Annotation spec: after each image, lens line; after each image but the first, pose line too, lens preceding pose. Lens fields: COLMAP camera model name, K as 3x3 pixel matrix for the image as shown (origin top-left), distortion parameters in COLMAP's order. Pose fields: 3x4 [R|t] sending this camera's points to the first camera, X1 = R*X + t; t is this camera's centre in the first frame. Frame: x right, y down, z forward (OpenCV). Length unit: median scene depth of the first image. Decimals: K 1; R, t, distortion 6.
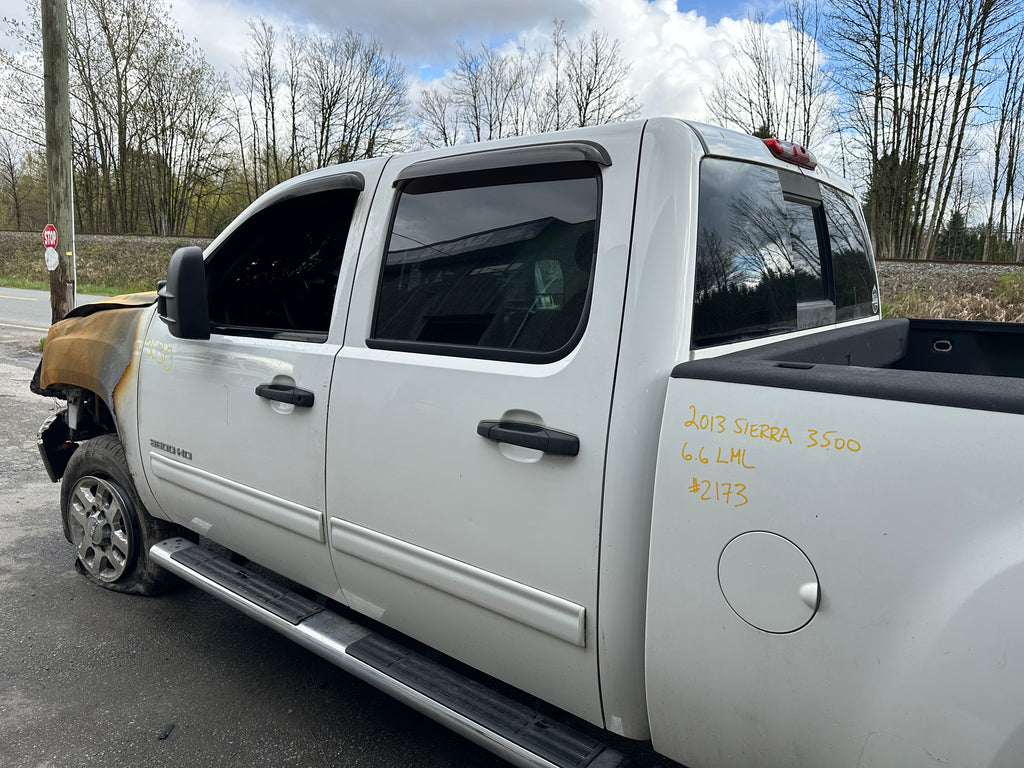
lens RADIAL K [[723.6, 0, 505.7], [0, 723.6, 379.6], [0, 0, 1]] dist [0.013448, -0.021366]
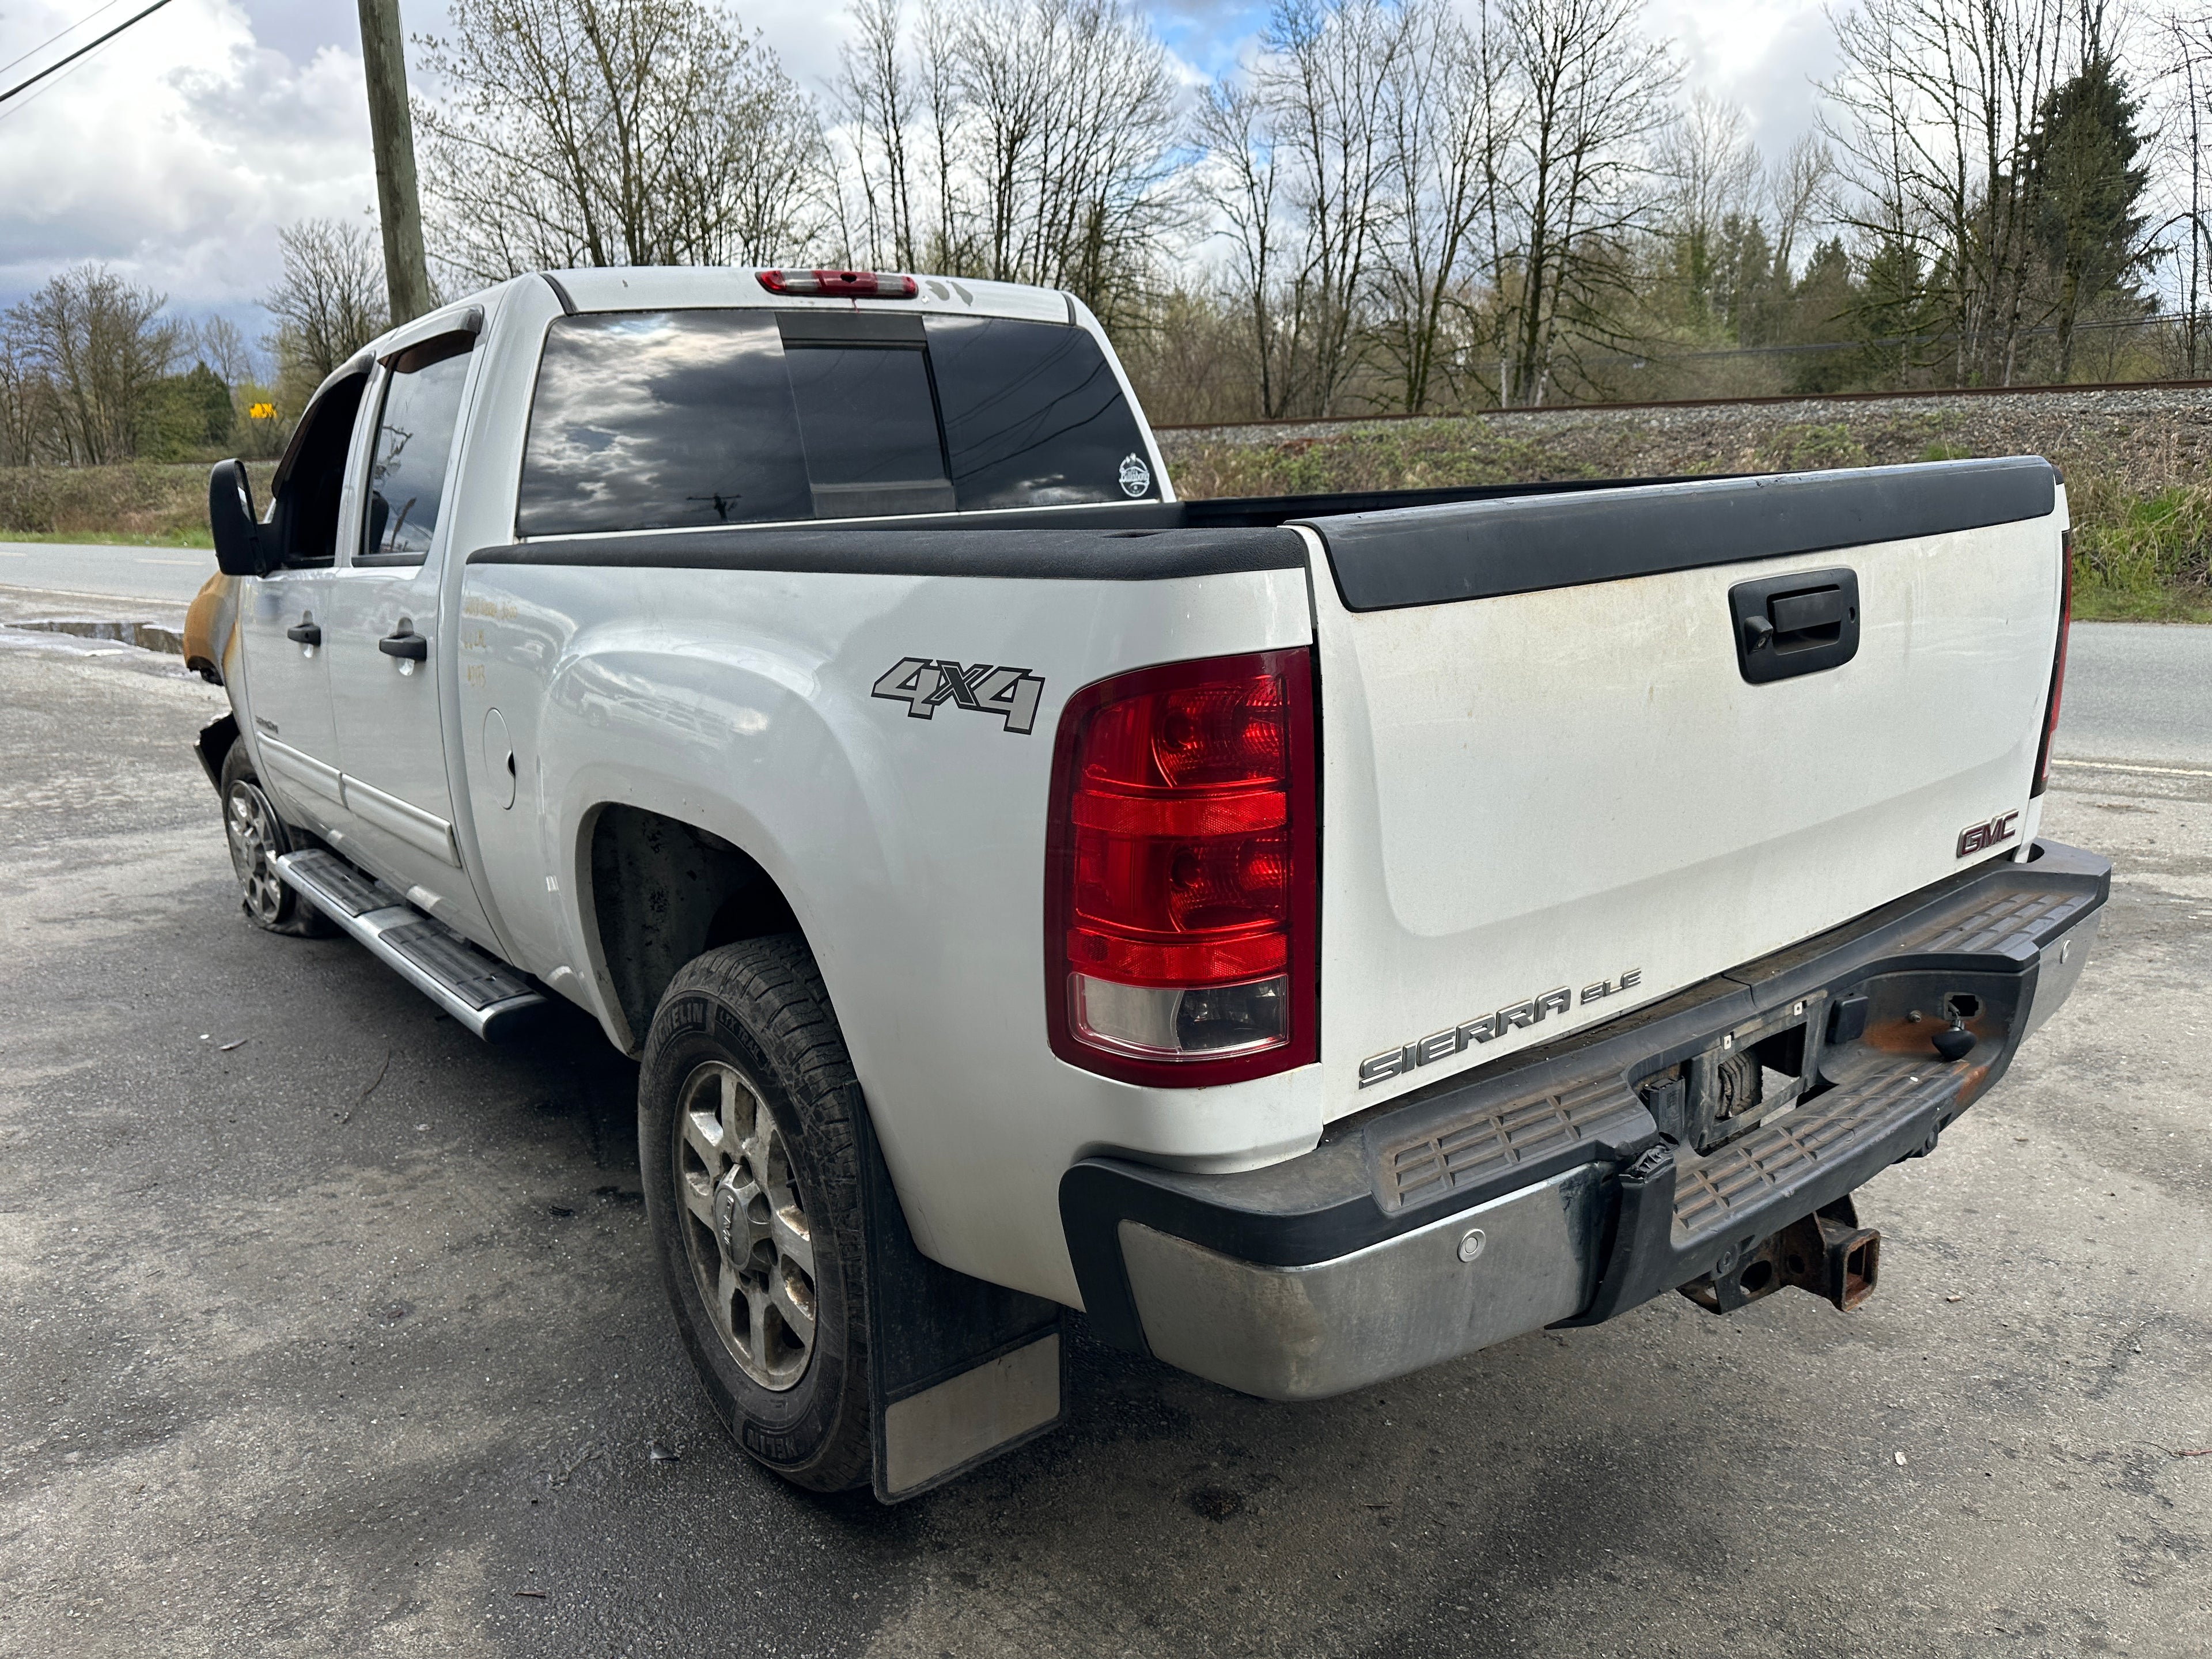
lens RADIAL K [[1562.7, 0, 1112.6], [0, 1562.7, 840.4], [0, 0, 1]] dist [0.012488, -0.021711]
pose [[0.974452, -0.012949, -0.224221, 0.057022], [0.030434, 0.996741, 0.074704, 0.008634], [0.222523, -0.079619, 0.971671, -0.031860]]
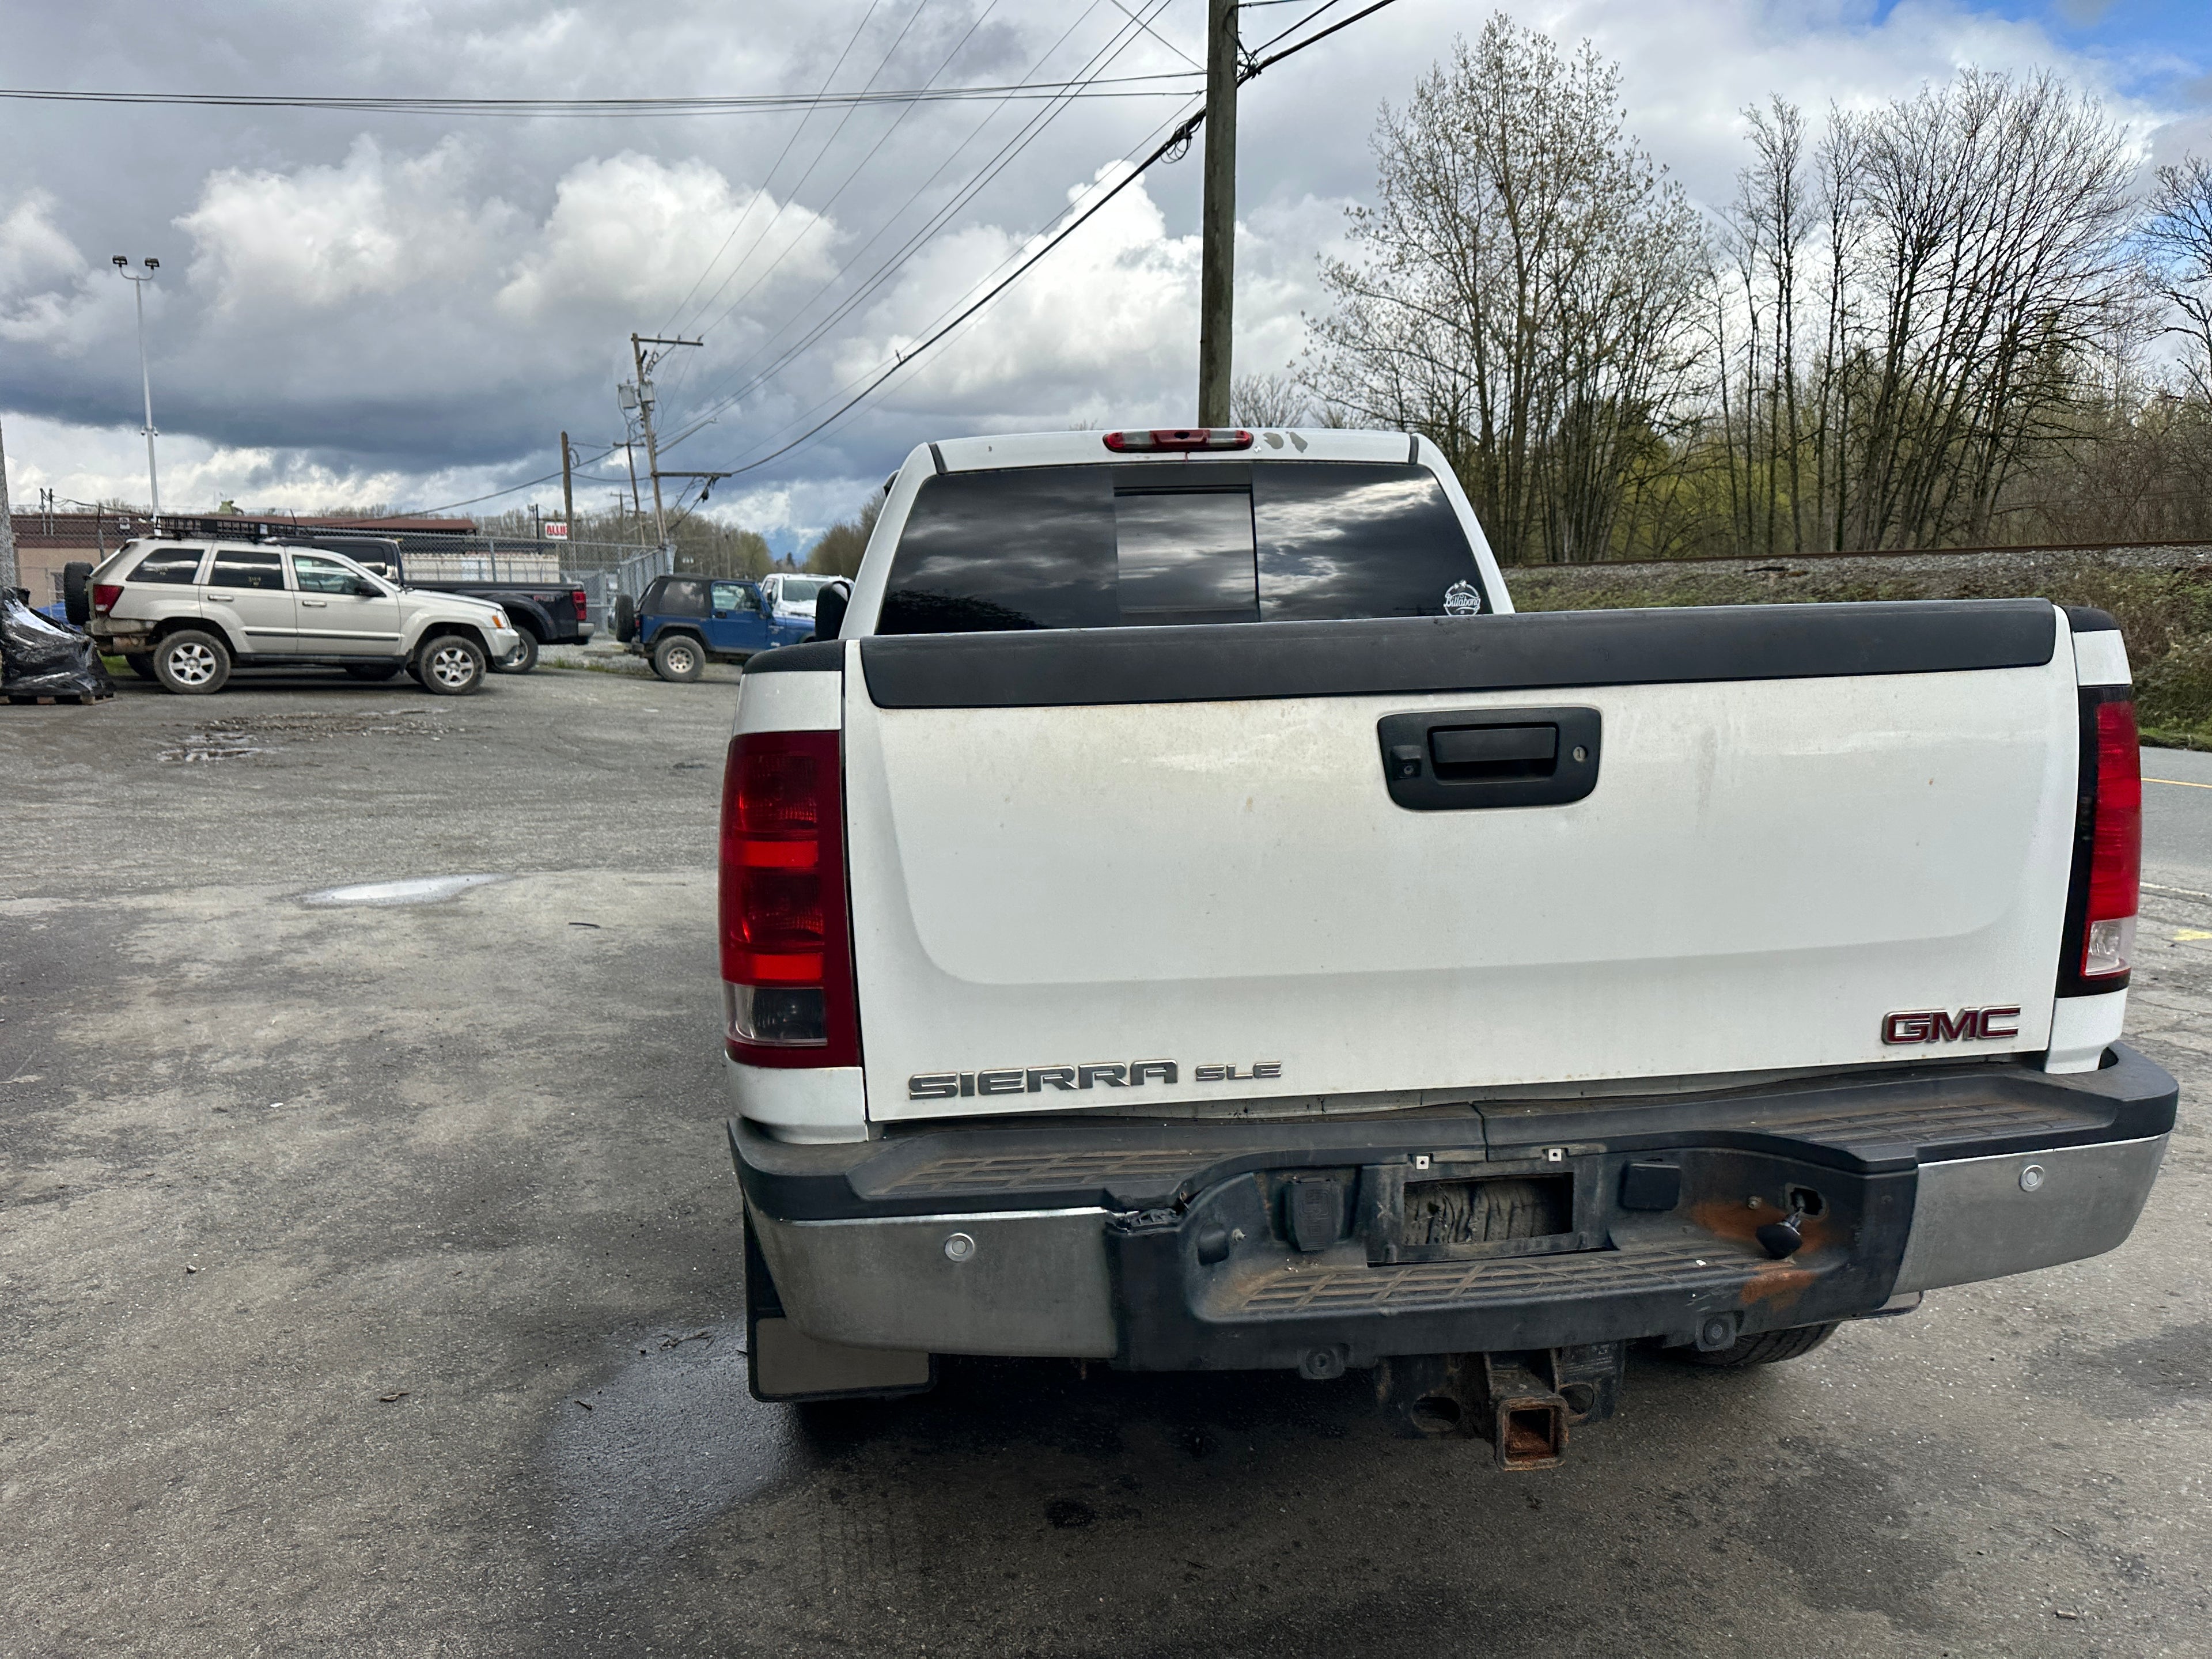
lens RADIAL K [[1552.8, 0, 1114.2], [0, 1552.8, 816.4], [0, 0, 1]] dist [0.022903, -0.025943]
pose [[0.723660, 0.048715, -0.688435, 0.092314], [-0.070033, 0.997540, -0.003028, 0.009083], [0.686594, 0.050404, 0.725292, -0.022999]]
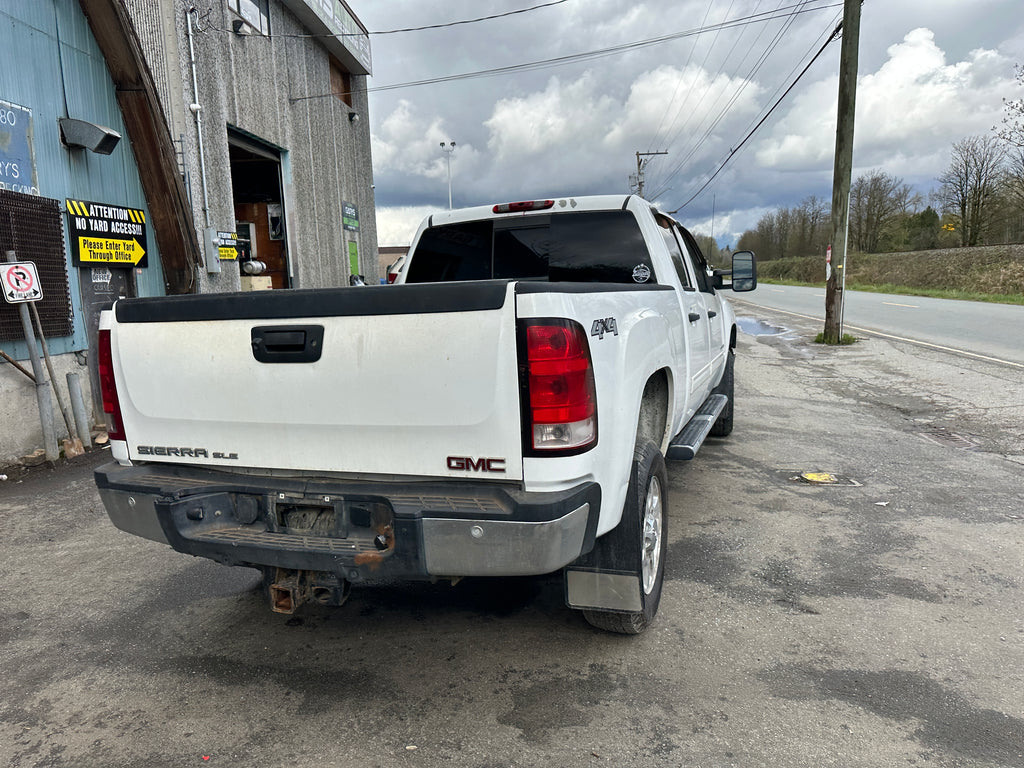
lens RADIAL K [[719.7, 0, 516.1], [0, 719.7, 382.3], [0, 0, 1]] dist [0.018607, -0.022412]
pose [[0.315778, 0.086374, -0.944894, 0.130395], [-0.100669, 0.993277, 0.057154, 0.004027], [0.943478, 0.077074, 0.322350, 0.020013]]
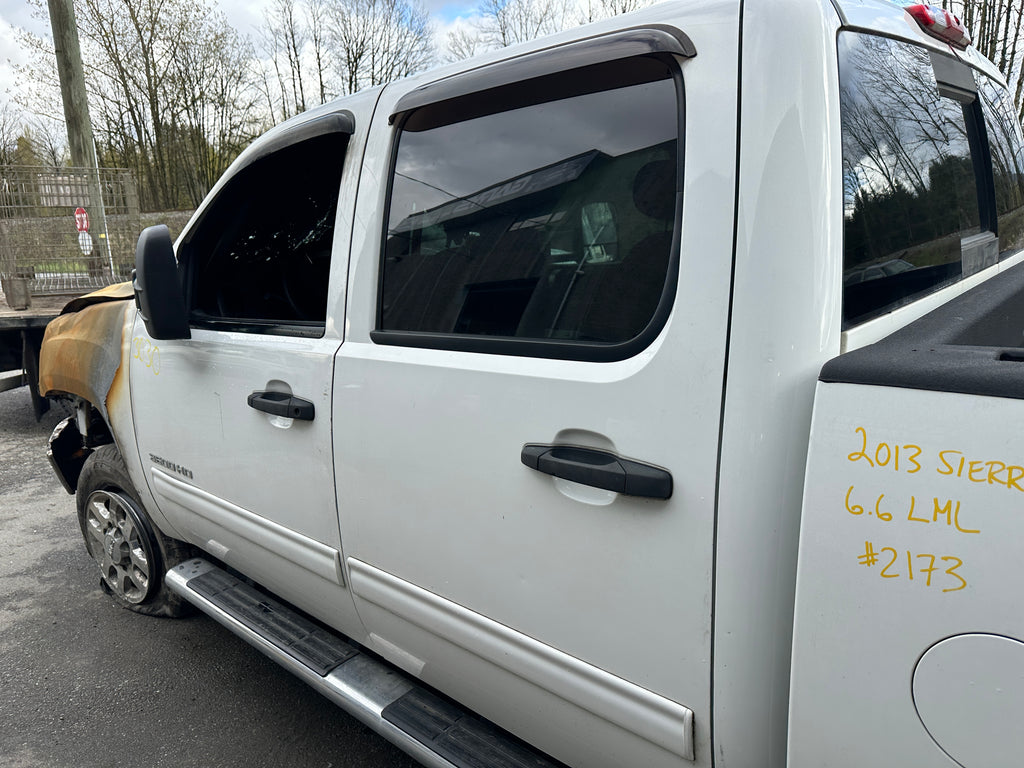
lens RADIAL K [[725.4, 0, 504.9], [0, 725.4, 391.5], [0, 0, 1]] dist [-0.002273, -0.002598]
pose [[0.995251, -0.063144, -0.074086, 0.000015], [0.069285, 0.994097, 0.083488, -0.002510], [0.068377, -0.088224, 0.993751, 0.012955]]
